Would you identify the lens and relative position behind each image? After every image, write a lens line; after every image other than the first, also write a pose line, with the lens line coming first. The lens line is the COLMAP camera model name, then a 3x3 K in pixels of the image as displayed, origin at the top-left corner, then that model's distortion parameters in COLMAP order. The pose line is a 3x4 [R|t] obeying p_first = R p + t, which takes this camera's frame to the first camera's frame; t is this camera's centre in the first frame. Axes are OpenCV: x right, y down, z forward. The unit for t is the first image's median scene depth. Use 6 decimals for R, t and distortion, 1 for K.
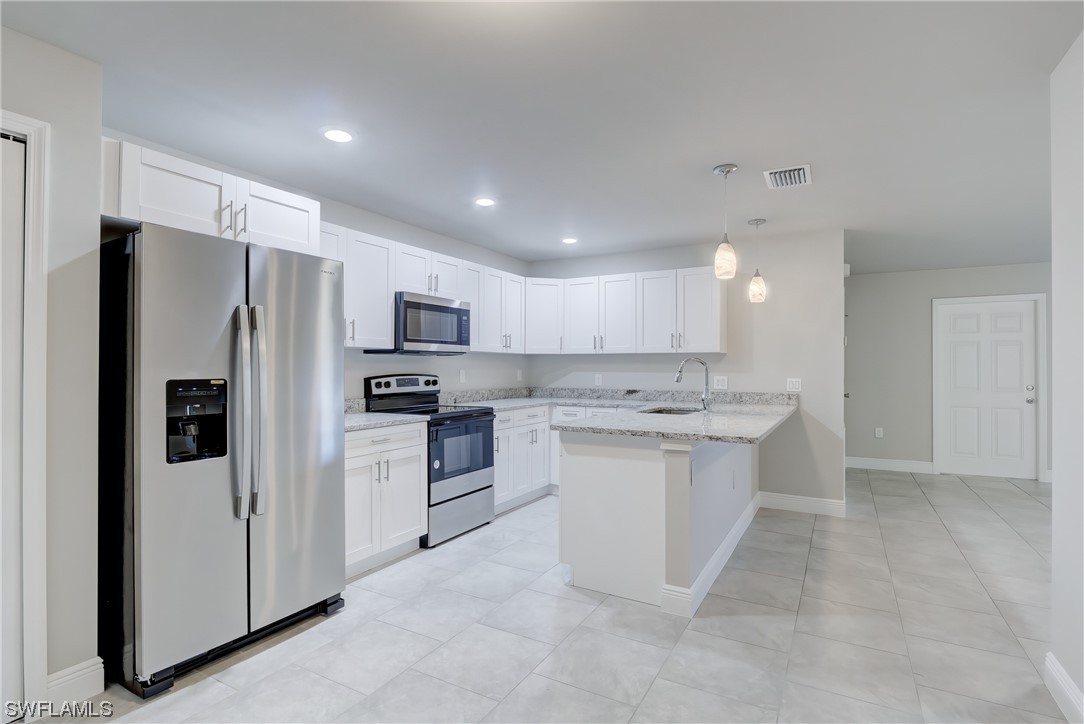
lens RADIAL K [[527.8, 0, 539.1], [0, 527.8, 361.9], [0, 0, 1]] dist [-0.008416, -0.001072]
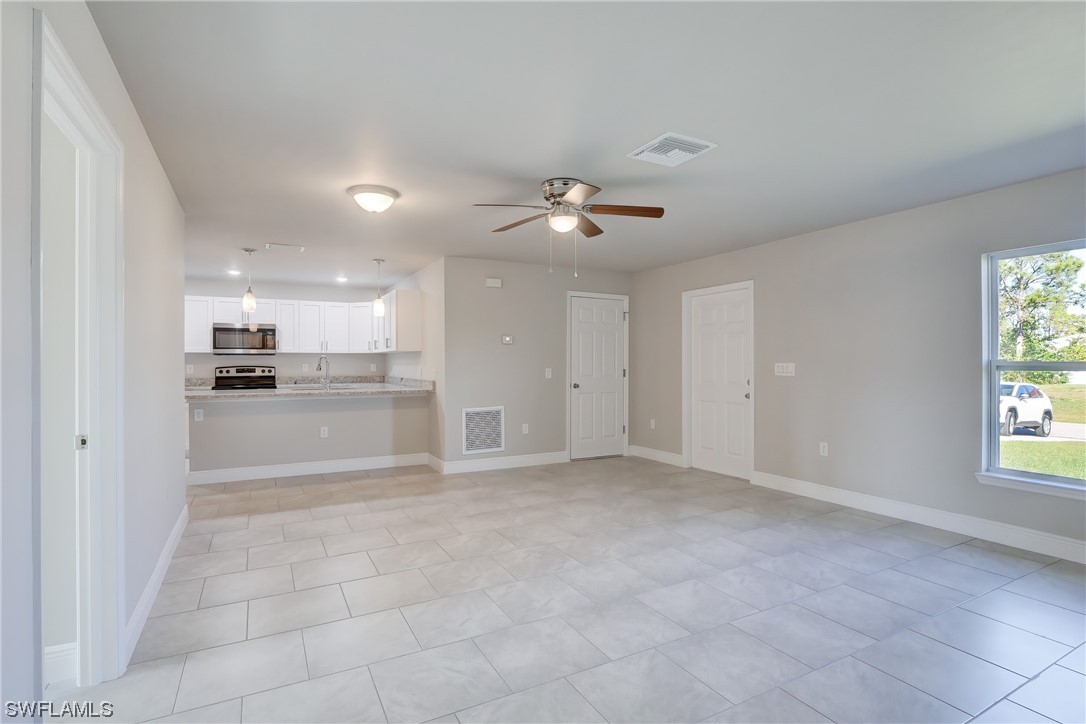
lens RADIAL K [[528.8, 0, 540.1], [0, 528.8, 361.9], [0, 0, 1]] dist [-0.008416, -0.001072]
pose [[0.848726, -0.004583, -0.528812, 1.444186], [0.009150, 0.999940, 0.006020, 0.006503], [0.528753, -0.009947, 0.848717, -0.000999]]
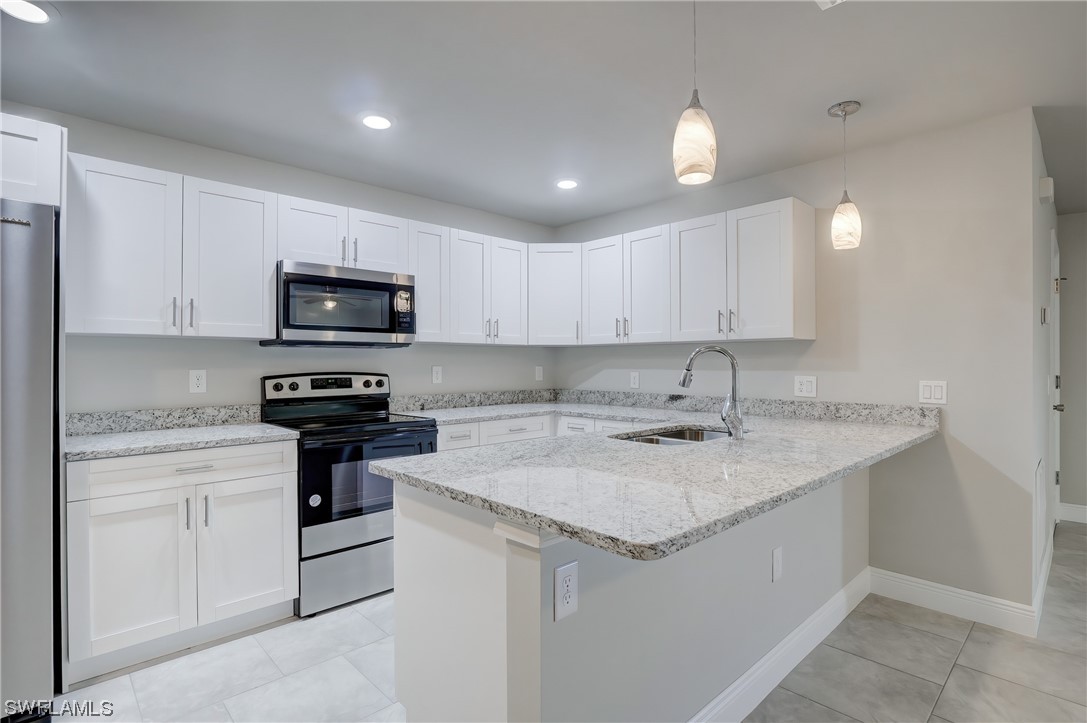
lens RADIAL K [[529.3, 0, 540.6], [0, 529.3, 361.4], [0, 0, 1]] dist [-0.008416, -0.001072]
pose [[0.958001, -0.004354, -0.286731, 0.240061], [0.006188, 0.999966, 0.005491, 0.004383], [0.286698, -0.007035, 0.957995, 0.326935]]
